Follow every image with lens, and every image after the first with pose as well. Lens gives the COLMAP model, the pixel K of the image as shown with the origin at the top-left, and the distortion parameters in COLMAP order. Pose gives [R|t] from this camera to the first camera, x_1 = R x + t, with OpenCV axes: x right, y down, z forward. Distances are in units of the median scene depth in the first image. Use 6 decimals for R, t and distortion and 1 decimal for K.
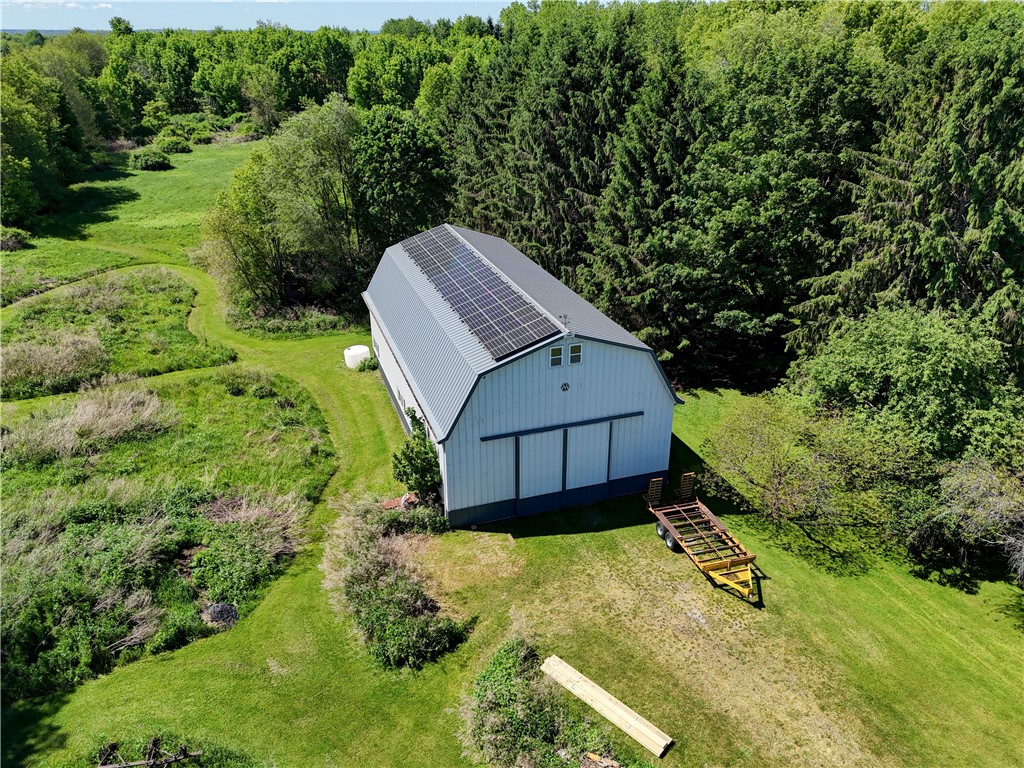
lens RADIAL K [[747.0, 0, 522.3], [0, 747.0, 385.8], [0, 0, 1]] dist [0.081807, -0.073997]
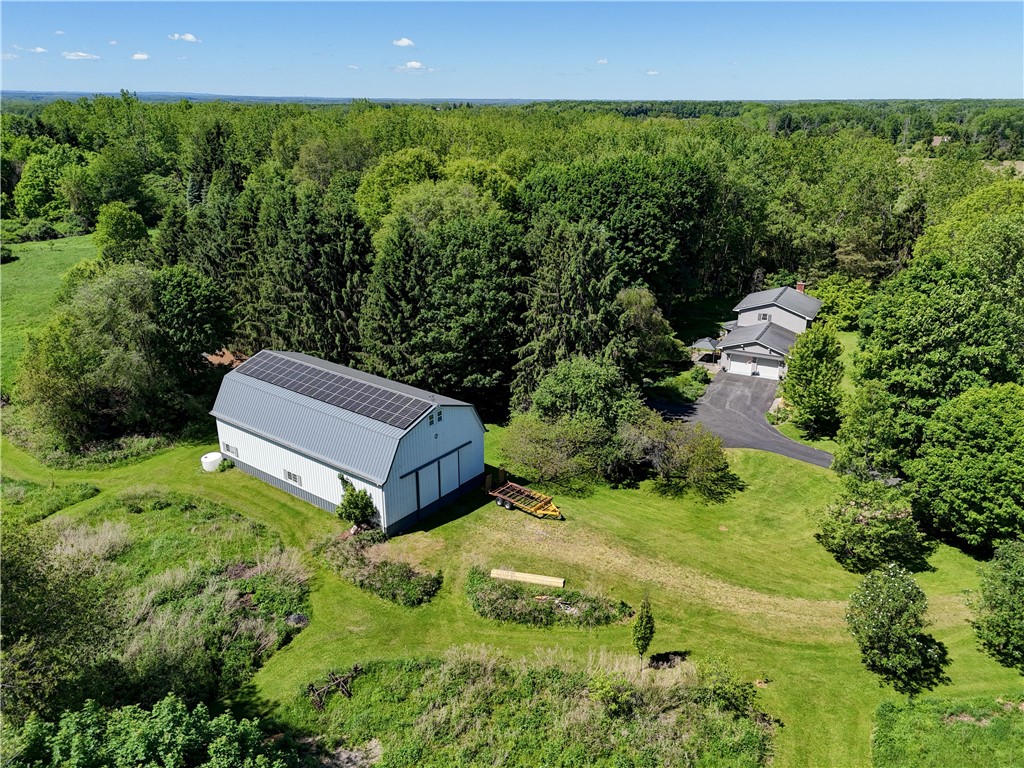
lens RADIAL K [[747.0, 0, 522.3], [0, 747.0, 385.8], [0, 0, 1]] dist [0.081807, -0.073997]
pose [[0.832549, -0.192287, 0.519508, -0.568805], [0.229076, 0.973385, -0.006828, -0.047326], [-0.504368, 0.124691, 0.854439, -0.517756]]
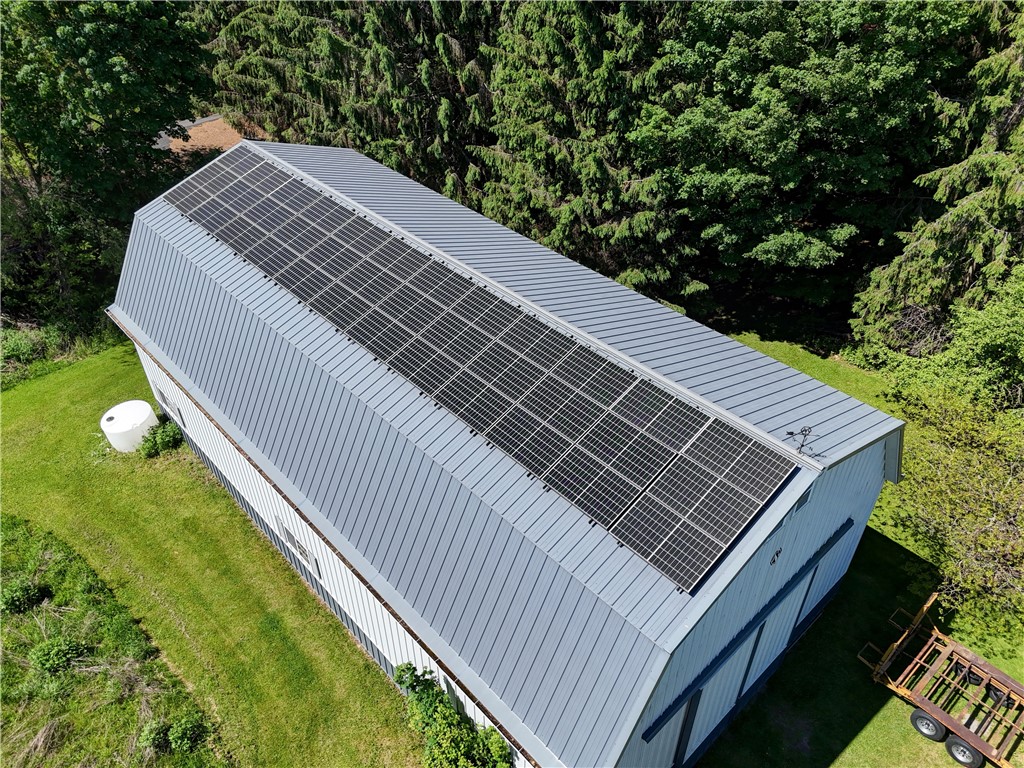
lens RADIAL K [[757.3, 0, 516.3], [0, 757.3, 381.2], [0, 0, 1]] dist [0.040985, -0.002216]
pose [[0.915469, -0.248745, 0.316294, -0.181460], [0.169402, 0.951238, 0.257776, -0.215001], [-0.364991, -0.182405, 0.912968, 0.567444]]
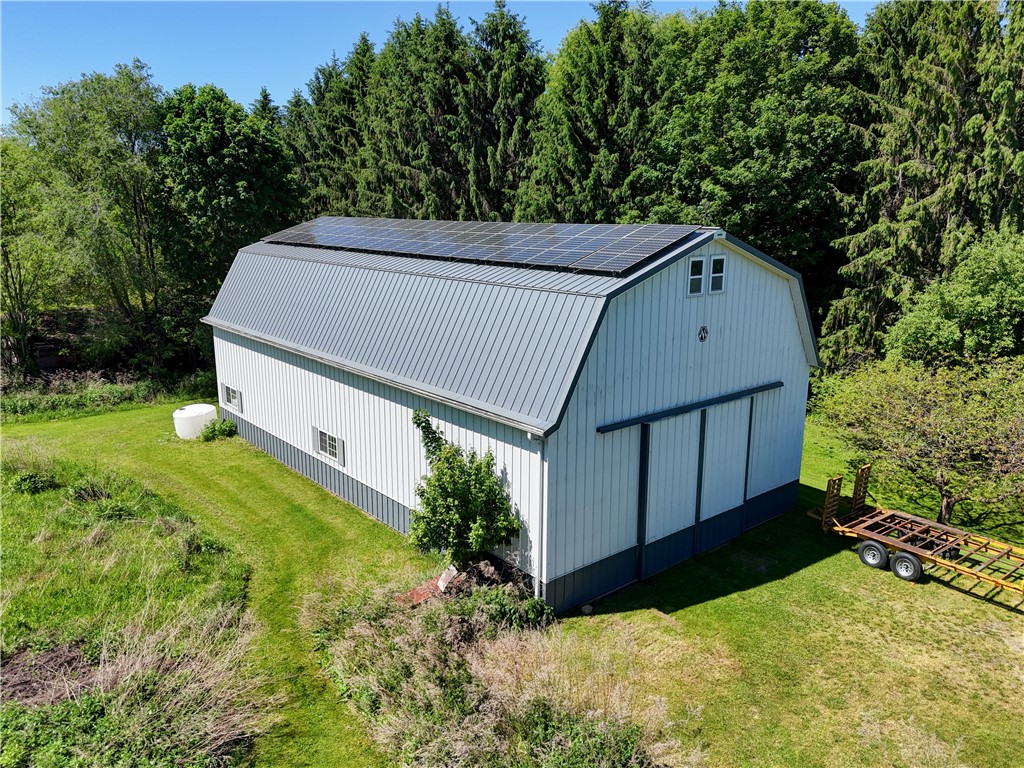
lens RADIAL K [[757.3, 0, 516.3], [0, 757.3, 381.2], [0, 0, 1]] dist [0.040985, -0.002216]
pose [[0.933022, -0.074965, 0.351923, -0.258054], [0.146544, 0.972434, -0.181377, 0.109831], [-0.328625, 0.220801, 0.918288, 0.437920]]
